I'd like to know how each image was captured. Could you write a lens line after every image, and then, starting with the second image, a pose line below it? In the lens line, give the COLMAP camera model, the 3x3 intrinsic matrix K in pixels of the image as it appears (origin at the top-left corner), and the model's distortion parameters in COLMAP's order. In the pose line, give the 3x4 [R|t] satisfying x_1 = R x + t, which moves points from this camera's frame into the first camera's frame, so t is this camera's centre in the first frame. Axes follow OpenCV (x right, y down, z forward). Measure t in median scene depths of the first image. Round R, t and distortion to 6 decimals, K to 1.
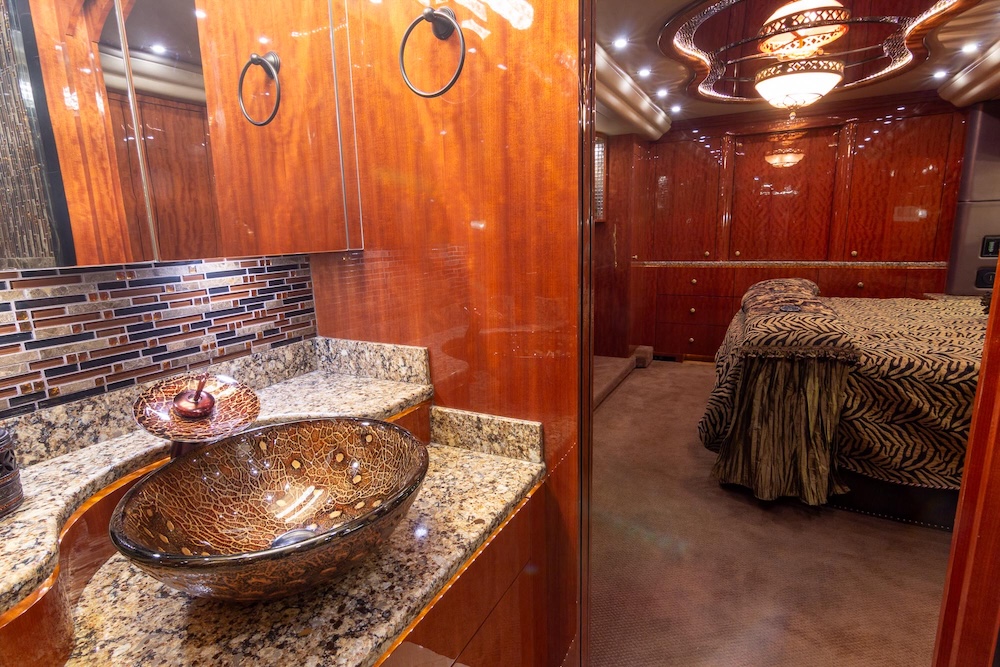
lens RADIAL K [[505.7, 0, 497.5], [0, 505.7, 331.0], [0, 0, 1]] dist [-0.006219, 0.005264]
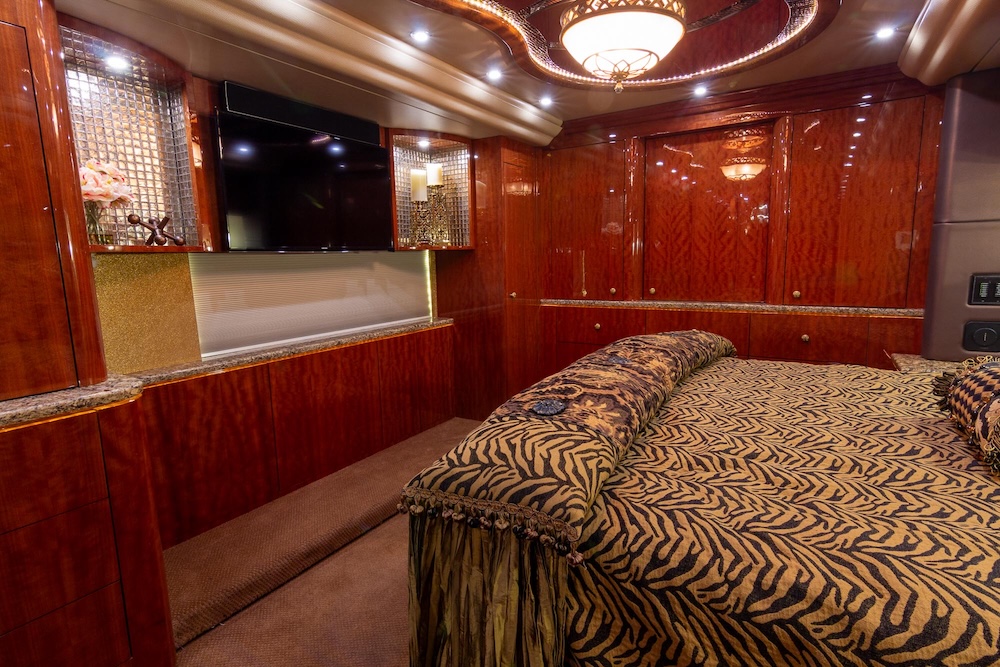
lens RADIAL K [[505.7, 0, 500.0], [0, 505.7, 330.3], [0, 0, 1]] dist [-0.006219, 0.005264]
pose [[0.997181, 0.014452, -0.073629, 0.368776], [-0.017814, 0.998818, -0.045220, -0.067938], [0.072888, 0.046405, 0.996260, 0.277346]]
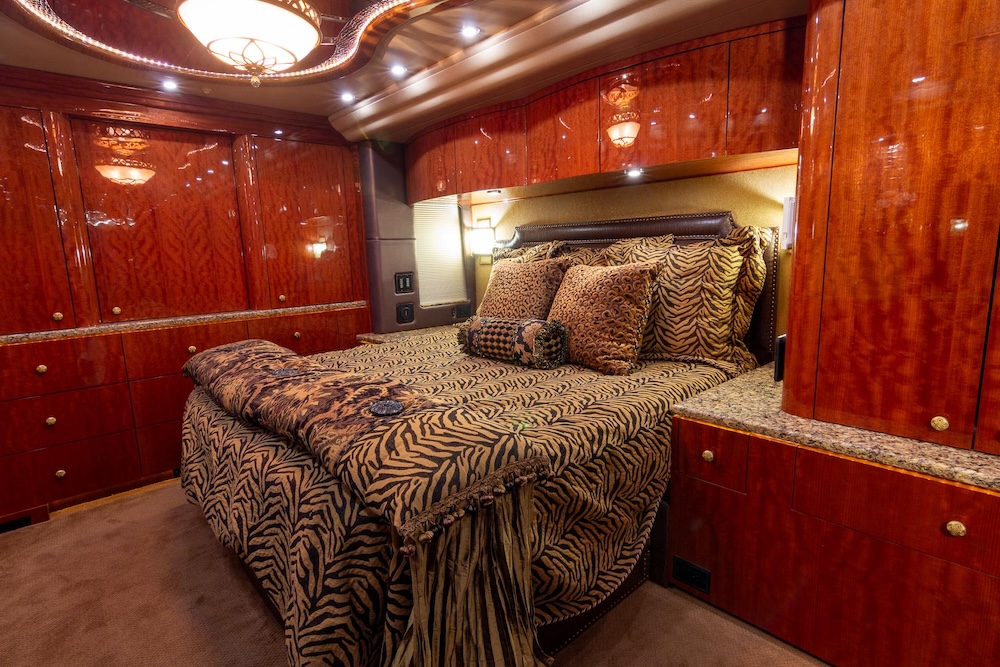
lens RADIAL K [[505.7, 0, 503.0], [0, 505.7, 331.9], [0, 0, 1]] dist [-0.006219, 0.005264]
pose [[0.332550, -0.132139, 0.933783, 0.067574], [0.202199, 0.977100, 0.066259, -0.090173], [-0.921155, 0.166776, 0.351653, 0.433762]]
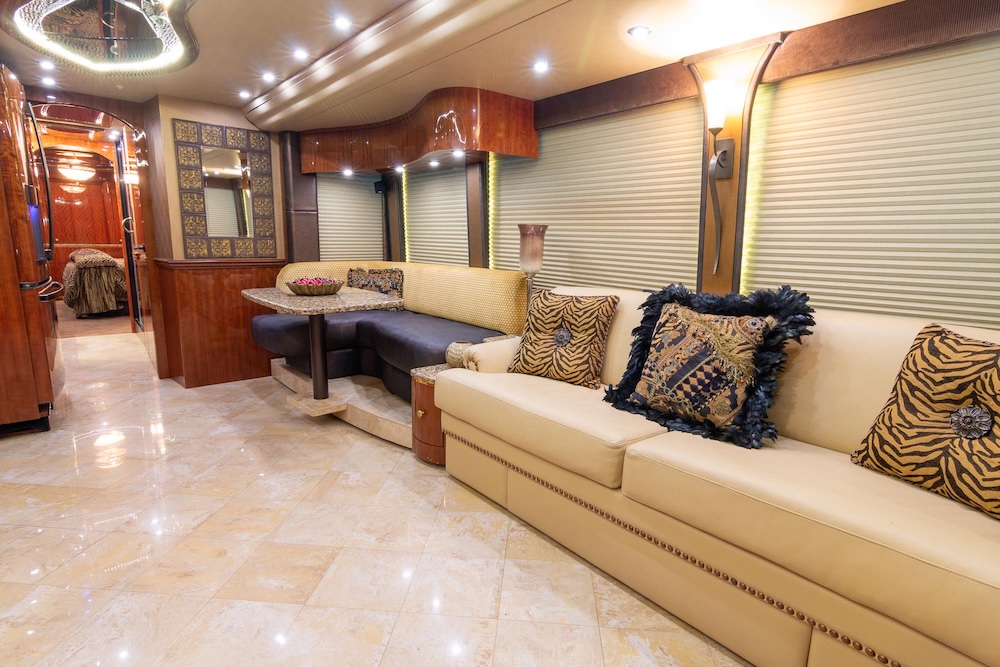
lens RADIAL K [[505.7, 0, 505.1], [0, 505.7, 333.3], [0, 0, 1]] dist [-0.006219, 0.005264]
pose [[0.361078, -0.136372, 0.922510, -0.851374], [0.146593, 0.985251, 0.088269, 0.324452], [-0.920941, 0.103361, 0.375744, -1.458663]]
